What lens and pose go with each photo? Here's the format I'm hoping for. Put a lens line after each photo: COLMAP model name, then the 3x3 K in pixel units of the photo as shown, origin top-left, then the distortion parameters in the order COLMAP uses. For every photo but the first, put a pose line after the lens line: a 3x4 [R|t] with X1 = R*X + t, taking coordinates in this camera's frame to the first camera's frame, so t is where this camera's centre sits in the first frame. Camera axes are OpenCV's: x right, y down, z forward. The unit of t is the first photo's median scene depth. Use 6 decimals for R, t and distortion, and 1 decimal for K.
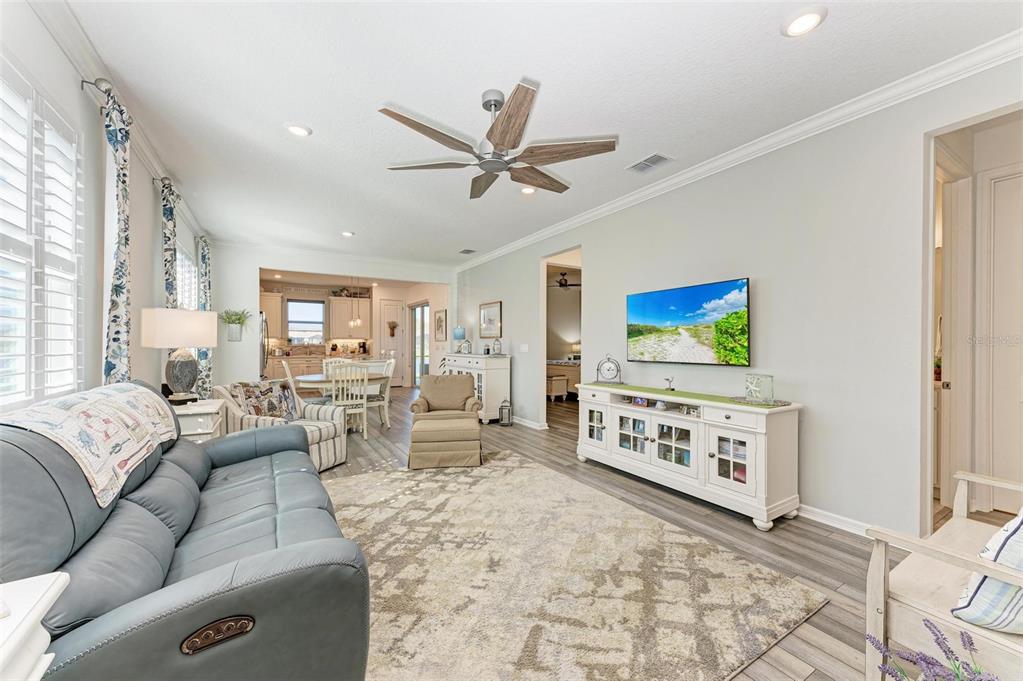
lens RADIAL K [[389.2, 0, 508.1], [0, 389.2, 349.8], [0, 0, 1]] dist [-0.000068, 0.000337]
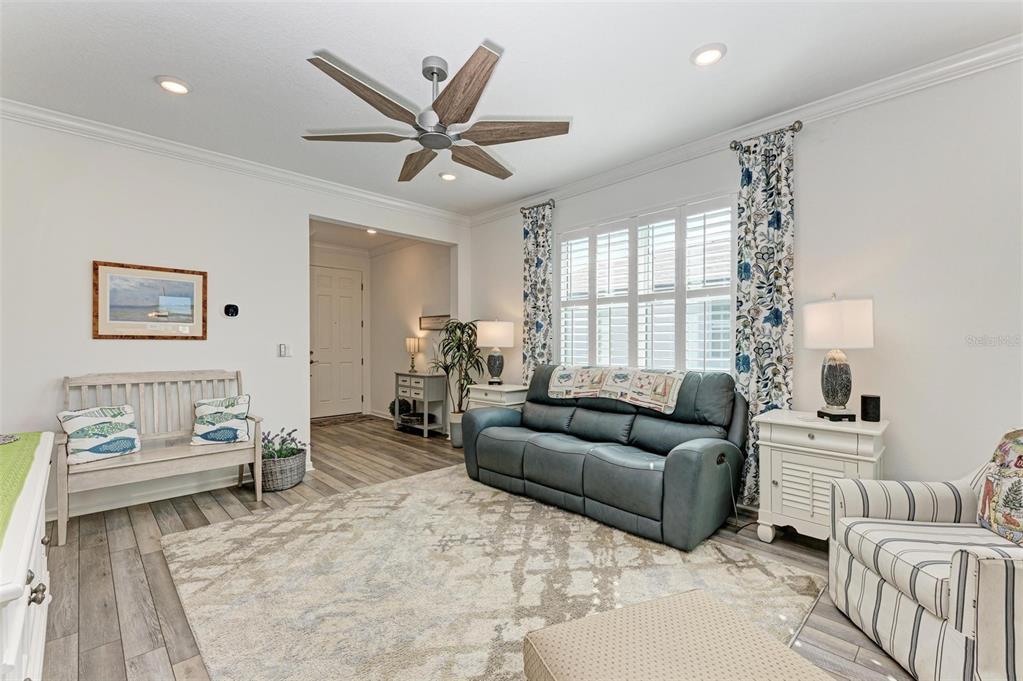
lens RADIAL K [[434.6, 0, 496.9], [0, 434.6, 337.7], [0, 0, 1]] dist [0.023413, 0.000422]
pose [[-0.979864, -0.006166, -0.199569, 0.018080], [-0.006924, 0.999971, 0.003099, -0.021990], [0.199544, 0.004418, -0.979879, 1.527980]]
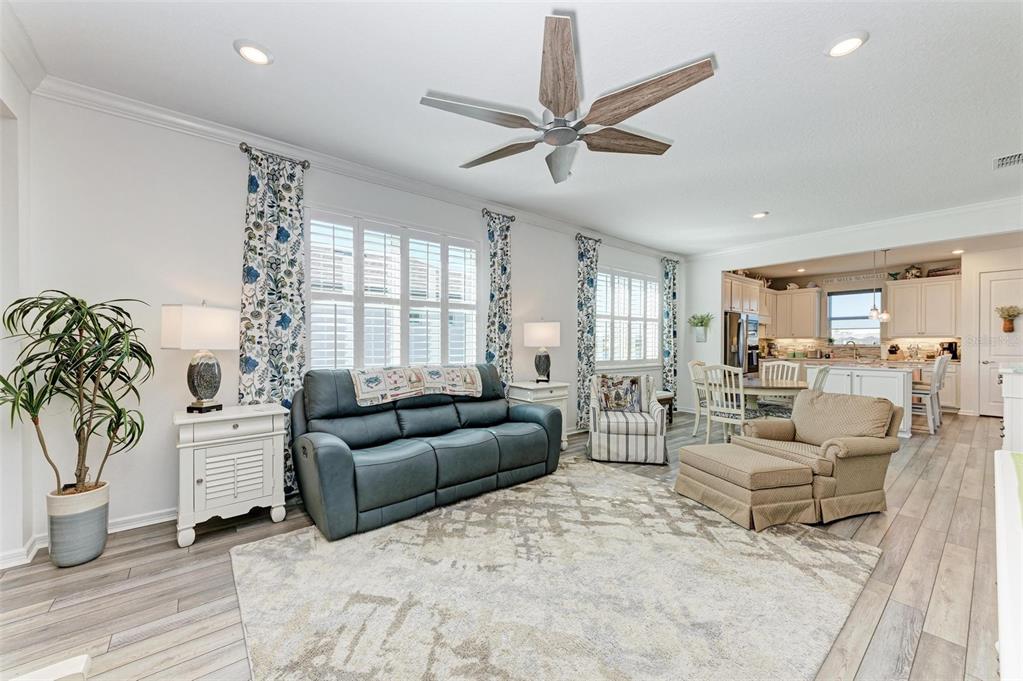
lens RADIAL K [[389.2, 0, 512.1], [0, 389.2, 343.3], [0, 0, 1]] dist [-0.000068, 0.000337]
pose [[0.124863, -0.004903, -0.992162, 0.609531], [-0.016290, 0.999843, -0.006991, -0.003864], [0.992040, 0.017036, 0.124764, 0.598874]]
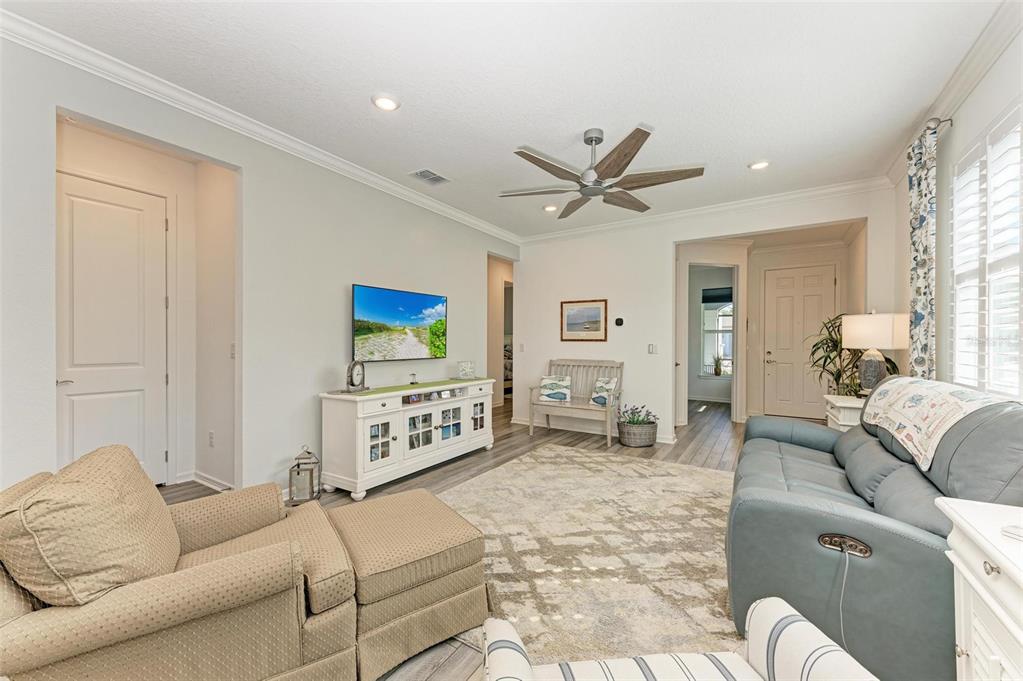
lens RADIAL K [[389.2, 0, 519.7], [0, 389.2, 339.1], [0, 0, 1]] dist [-0.000068, 0.000337]
pose [[-0.446880, 0.006523, 0.894570, -0.764607], [0.013566, 0.999908, -0.000514, -0.021548], [-0.894491, 0.011907, -0.446928, 1.311095]]
